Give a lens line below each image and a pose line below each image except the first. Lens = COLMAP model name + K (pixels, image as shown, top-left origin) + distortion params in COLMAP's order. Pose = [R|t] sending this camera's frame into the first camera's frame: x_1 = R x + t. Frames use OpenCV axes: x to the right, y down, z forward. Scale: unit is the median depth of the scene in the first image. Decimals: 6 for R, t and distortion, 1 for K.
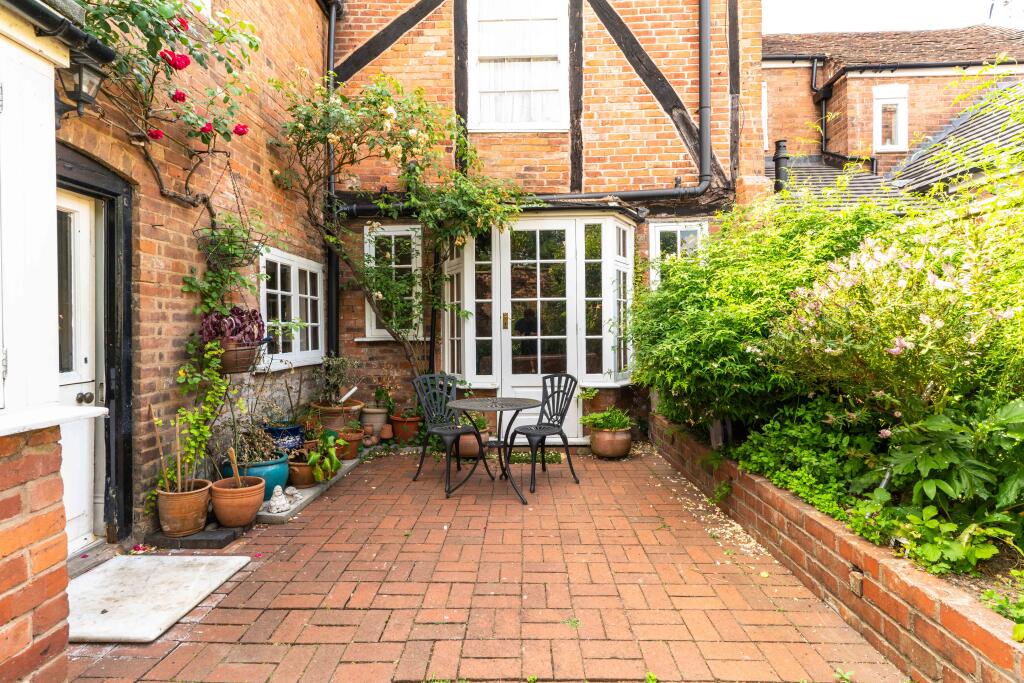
lens RADIAL K [[519.2, 0, 511.9], [0, 519.2, 334.8], [0, 0, 1]] dist [-0.009938, 0.010013]
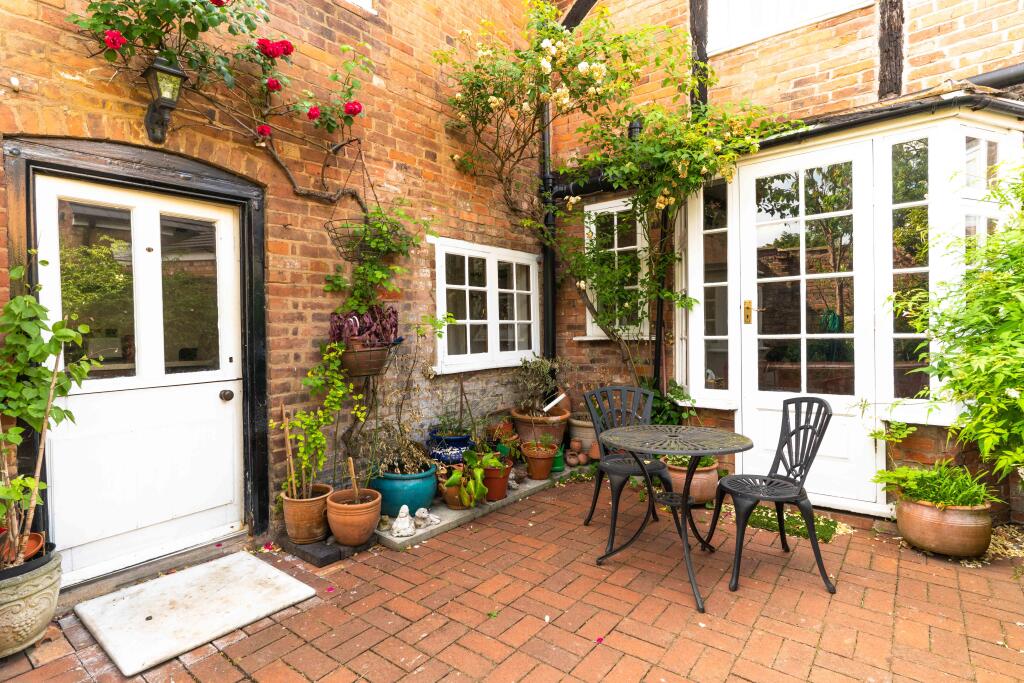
lens RADIAL K [[519.2, 0, 511.1], [0, 519.2, 337.4], [0, 0, 1]] dist [-0.009938, 0.010013]
pose [[0.799796, 0.001825, -0.600269, 0.176323], [0.005381, 0.999933, 0.010210, -0.002649], [0.600247, -0.011396, 0.799733, 0.317482]]
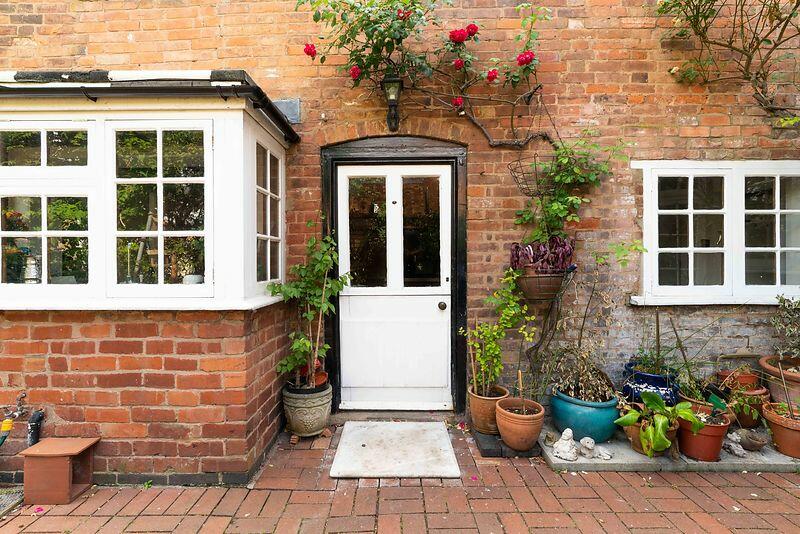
lens RADIAL K [[407.9, 0, 397.2], [0, 407.9, 263.7], [0, 0, 1]] dist [-0.007413, 0.006901]
pose [[0.033868, 0.012955, -0.999342, 0.194365], [-0.007339, 0.999892, 0.012713, -0.004047], [0.999399, 0.006903, 0.033959, 0.528173]]
